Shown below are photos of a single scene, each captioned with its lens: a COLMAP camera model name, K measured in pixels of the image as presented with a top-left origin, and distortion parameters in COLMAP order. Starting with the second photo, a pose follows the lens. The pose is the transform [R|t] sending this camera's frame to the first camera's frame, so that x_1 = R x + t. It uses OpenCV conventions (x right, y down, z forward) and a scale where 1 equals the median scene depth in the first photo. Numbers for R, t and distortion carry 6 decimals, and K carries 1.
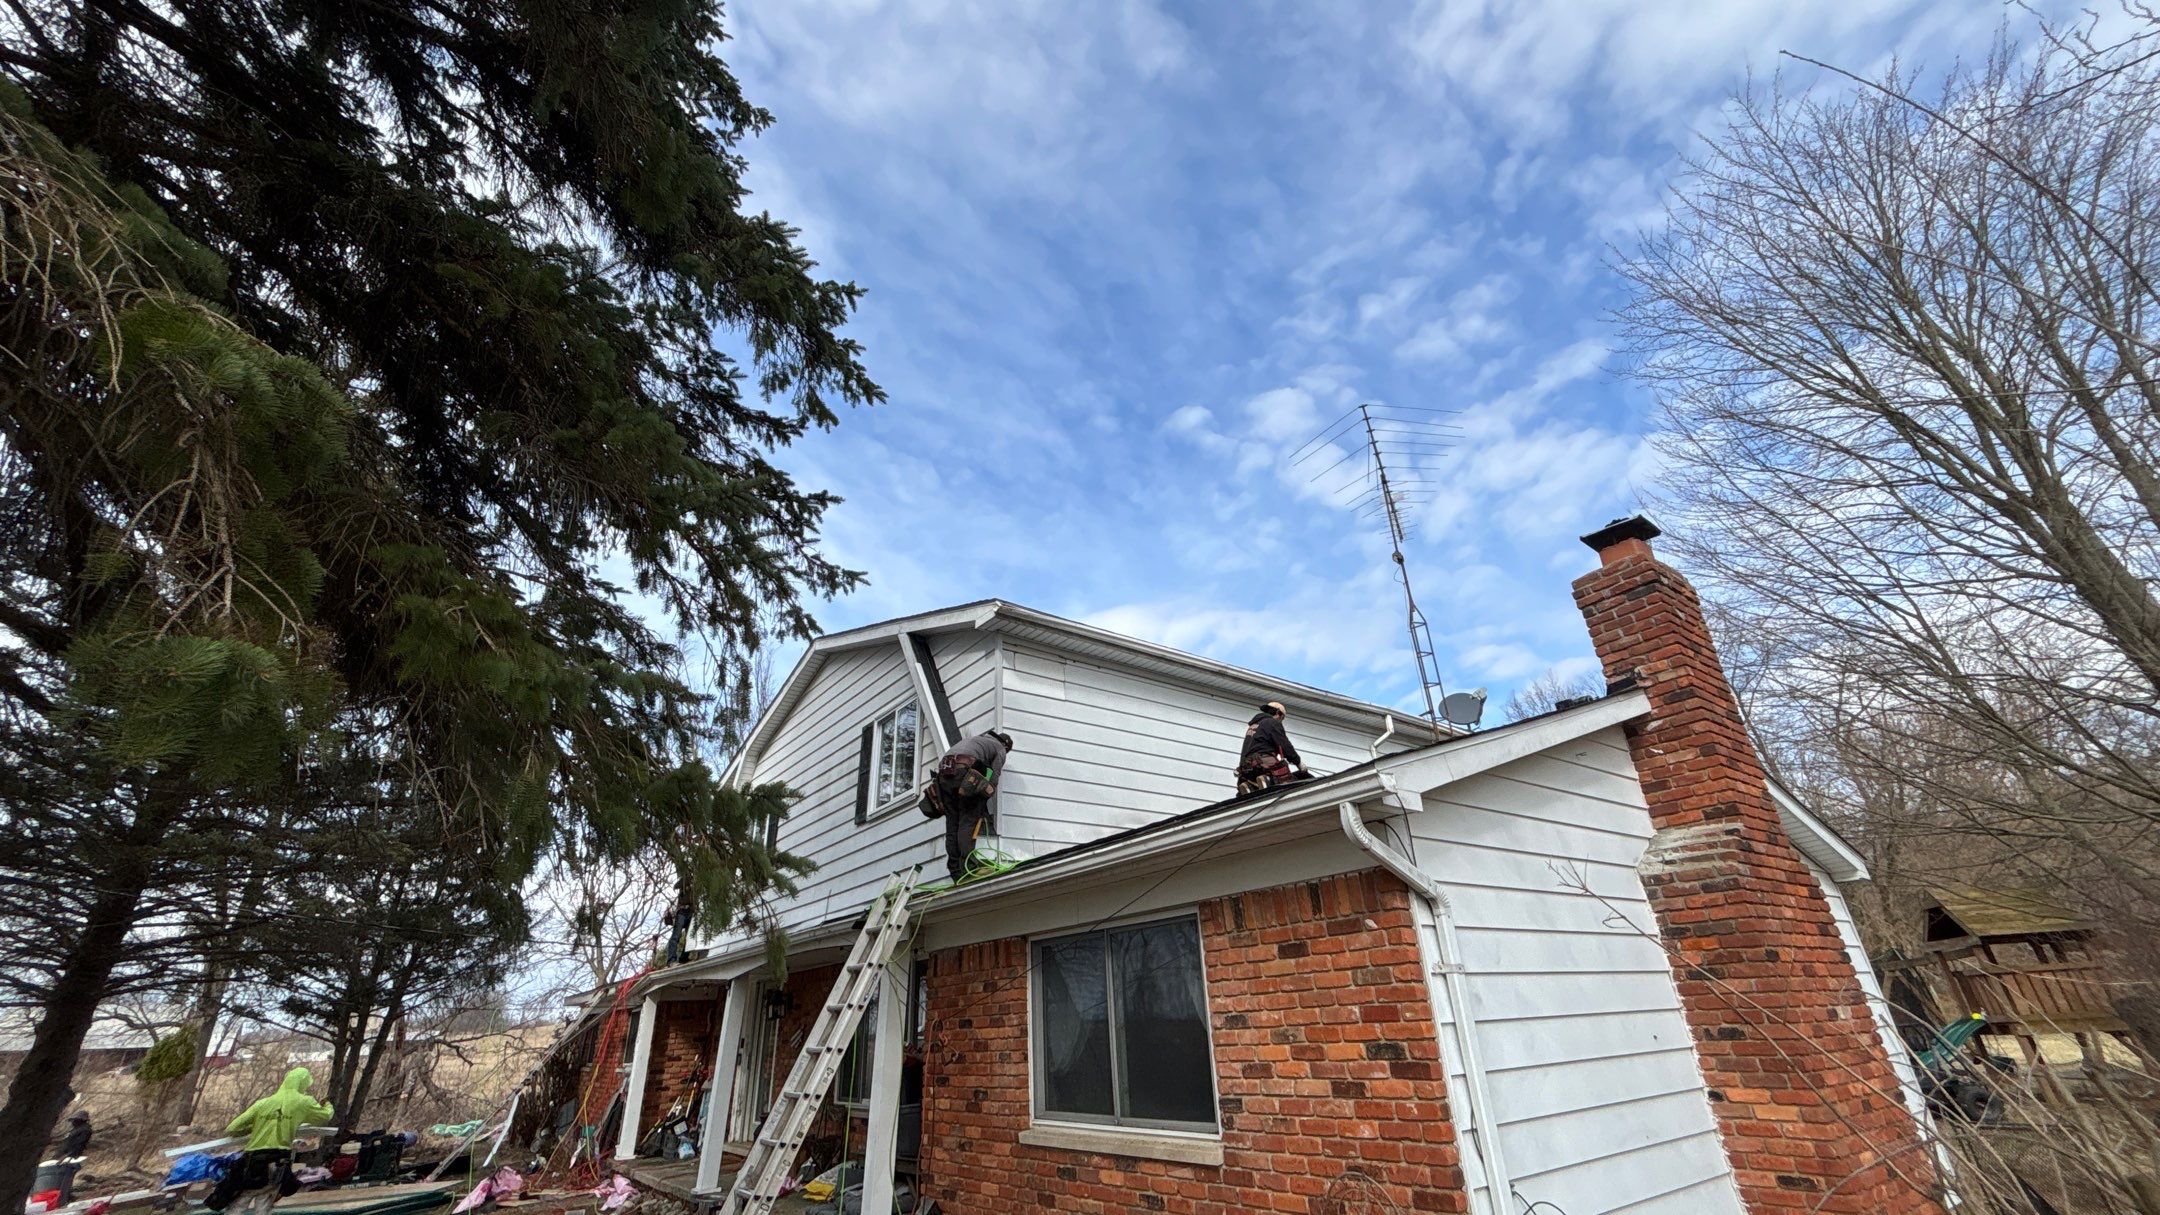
lens RADIAL K [[866.1, 0, 1083.7], [0, 866.1, 600.7], [0, 0, 1]] dist [0.000381, 0.000630]
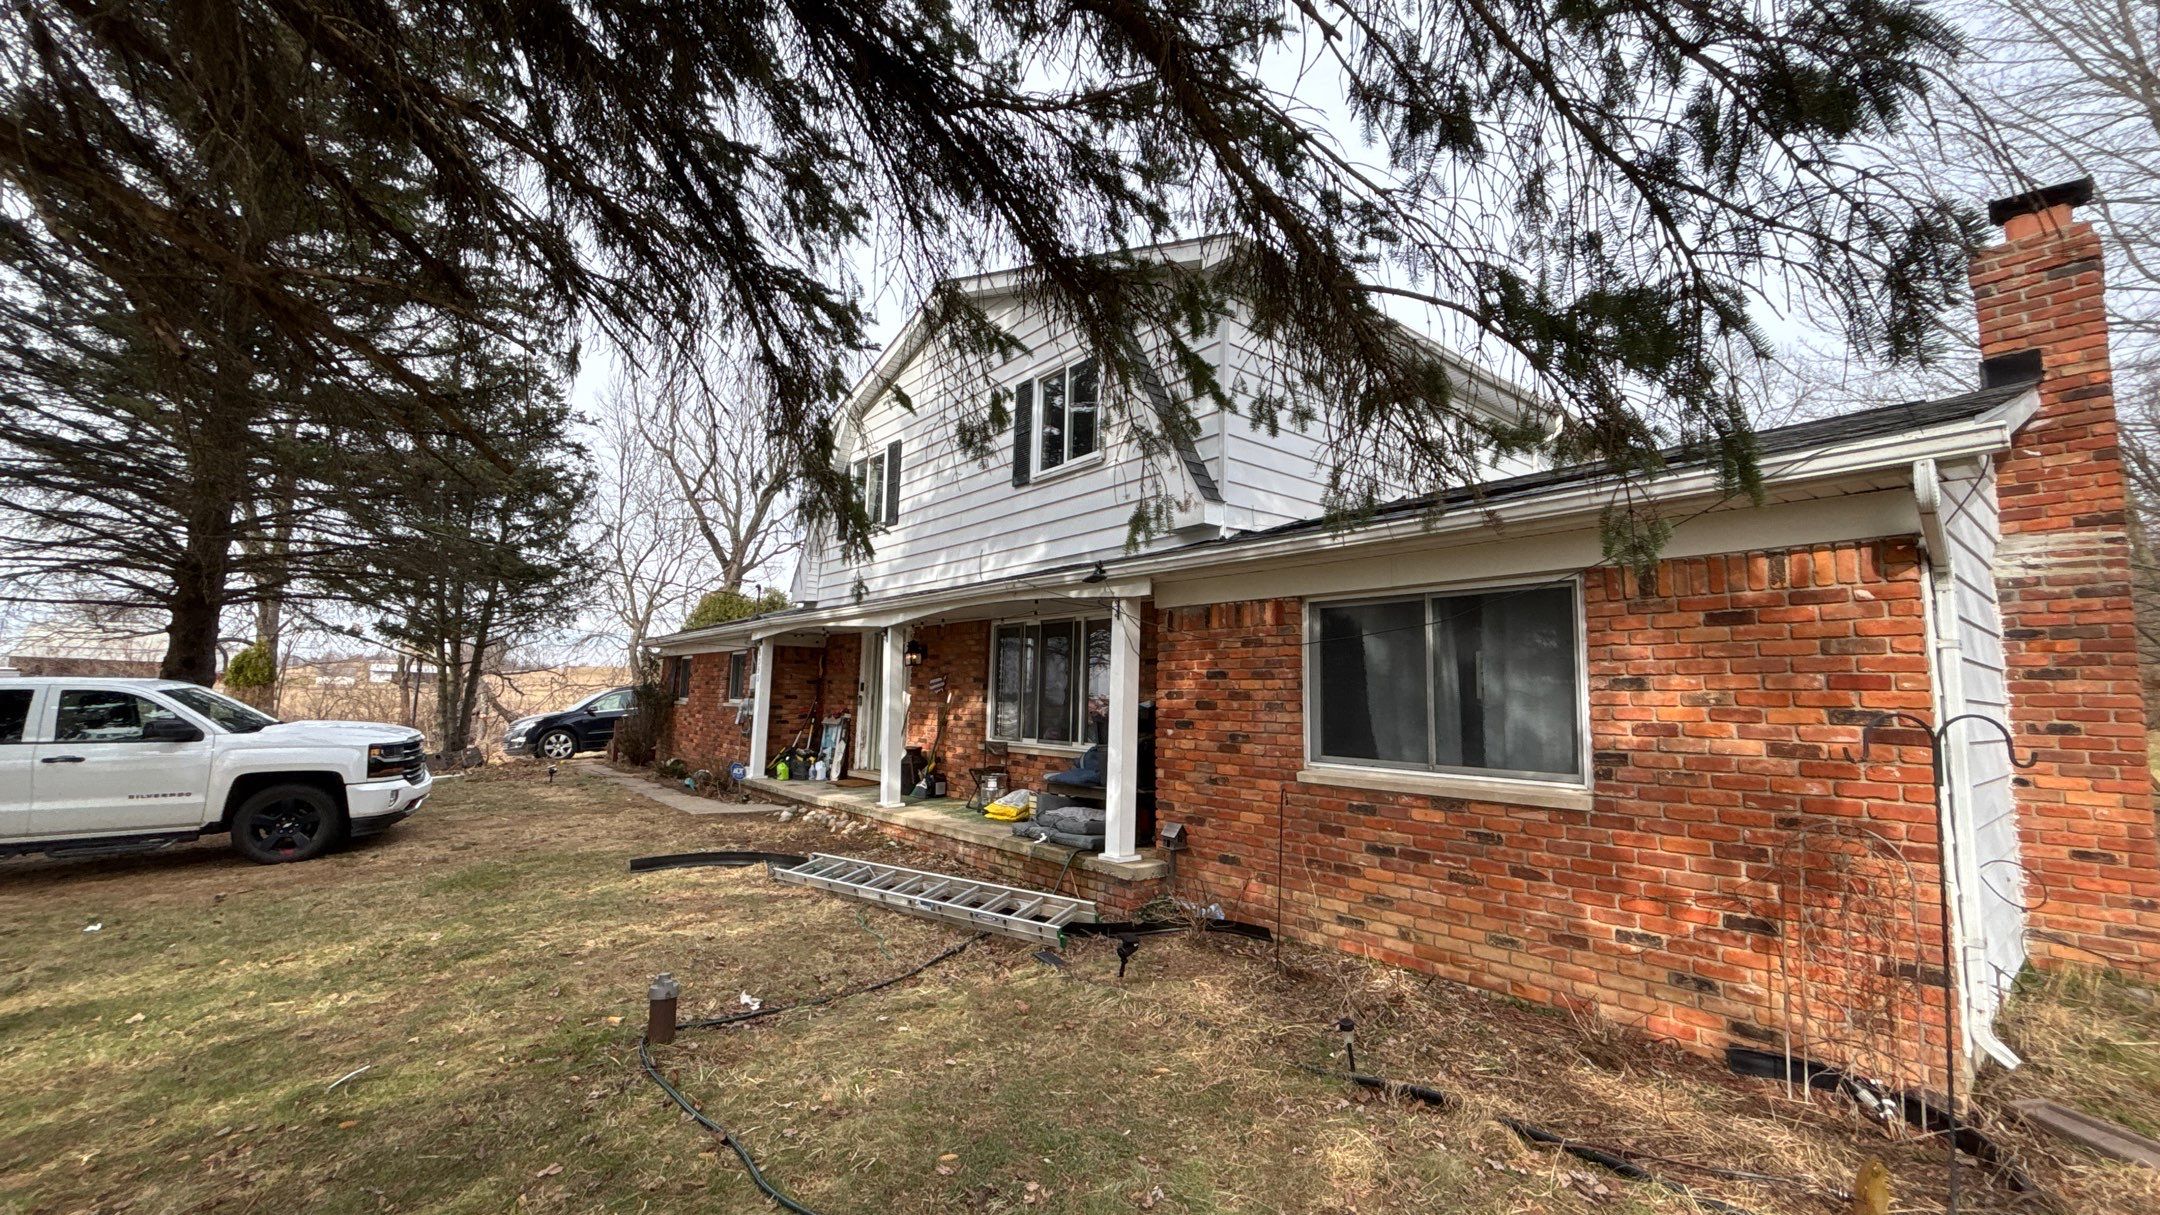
lens RADIAL K [[849.4, 0, 1106.7], [0, 849.4, 611.1], [0, 0, 1]] dist [0.024988, -0.004546]
pose [[0.995943, 0.069125, 0.057620, -0.390840], [-0.084666, 0.936725, 0.339674, 0.111165], [-0.030494, -0.343174, 0.938777, 0.120879]]
